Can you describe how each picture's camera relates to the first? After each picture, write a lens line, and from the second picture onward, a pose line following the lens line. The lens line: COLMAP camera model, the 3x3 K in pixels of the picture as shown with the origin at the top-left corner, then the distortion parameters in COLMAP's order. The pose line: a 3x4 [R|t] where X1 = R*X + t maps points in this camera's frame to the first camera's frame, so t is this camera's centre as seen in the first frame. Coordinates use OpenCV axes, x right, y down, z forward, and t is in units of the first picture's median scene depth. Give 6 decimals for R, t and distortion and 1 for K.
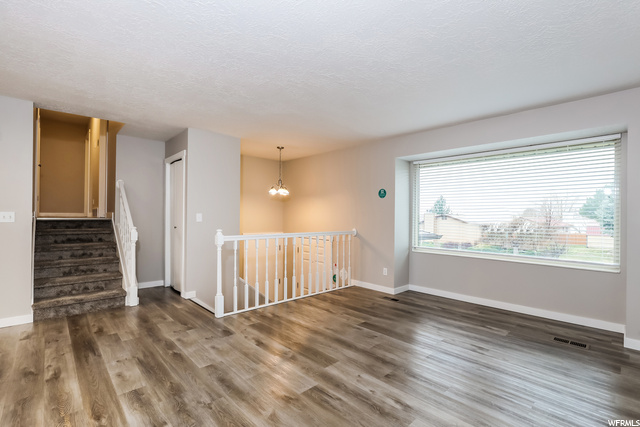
lens RADIAL K [[294.5, 0, 320.1], [0, 294.5, 213.8], [0, 0, 1]] dist [-0.020761, 0.000534]
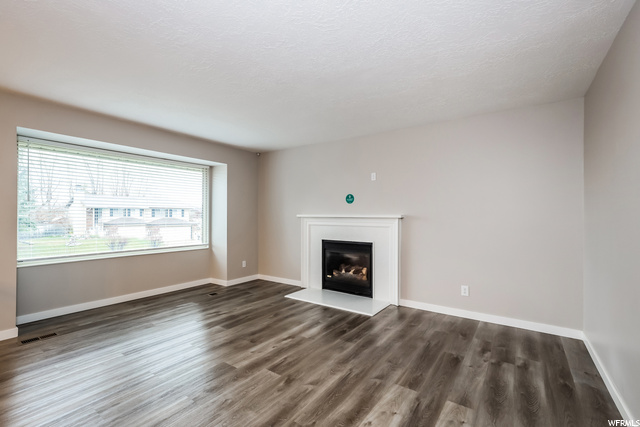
lens RADIAL K [[294.5, 0, 319.9], [0, 294.5, 213.2], [0, 0, 1]] dist [-0.020761, 0.000534]
pose [[-0.206199, -0.002175, 0.978508, -0.951309], [-0.006450, 0.999979, 0.000864, -0.010521], [-0.978489, -0.006134, -0.206208, 0.859869]]
